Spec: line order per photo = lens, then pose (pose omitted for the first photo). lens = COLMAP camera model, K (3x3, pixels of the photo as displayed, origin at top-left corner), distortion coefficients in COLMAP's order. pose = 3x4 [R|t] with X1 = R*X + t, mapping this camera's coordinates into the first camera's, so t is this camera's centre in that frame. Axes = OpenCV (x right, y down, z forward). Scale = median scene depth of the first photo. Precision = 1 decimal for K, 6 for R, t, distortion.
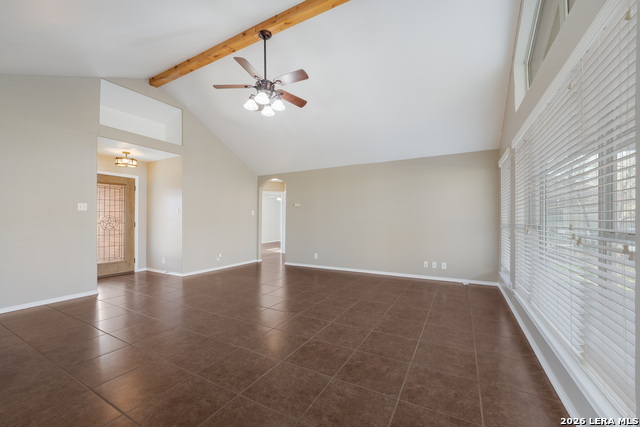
lens RADIAL K [[258.7, 0, 315.4], [0, 258.7, 218.7], [0, 0, 1]] dist [-0.012603, 0.001116]
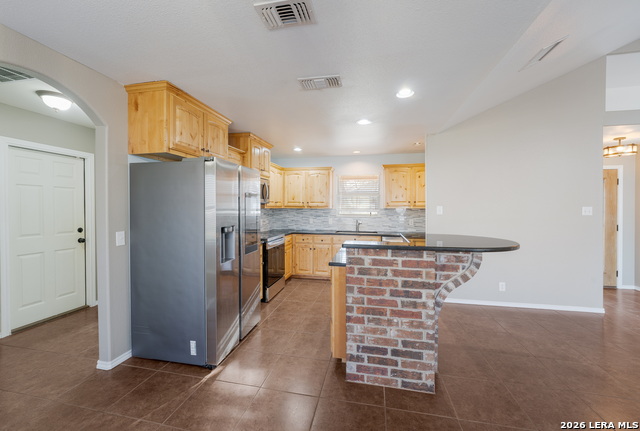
lens RADIAL K [[258.7, 0, 314.5], [0, 258.7, 211.7], [0, 0, 1]] dist [-0.012603, 0.001116]
pose [[0.296403, 0.014990, -0.954945, -0.311279], [0.000682, 0.999873, 0.015907, -0.053254], [0.955063, -0.005366, 0.296355, -0.152587]]
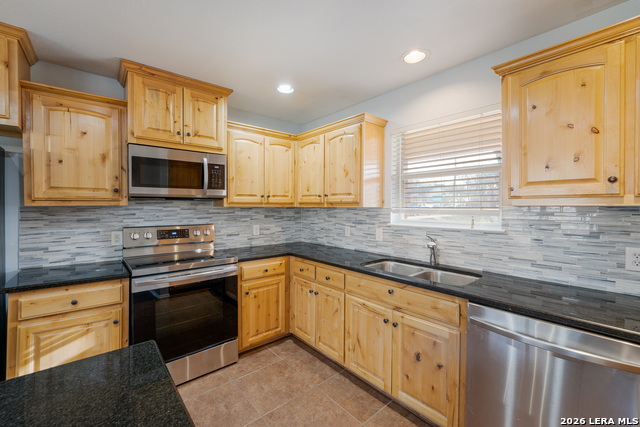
lens RADIAL K [[258.7, 0, 320.9], [0, 258.7, 211.2], [0, 0, 1]] dist [-0.012603, 0.001116]
pose [[-0.329692, 0.014353, -0.943979, -0.906535], [0.001973, 0.999893, 0.014513, -0.048471], [0.944086, 0.002922, -0.329685, 0.374859]]
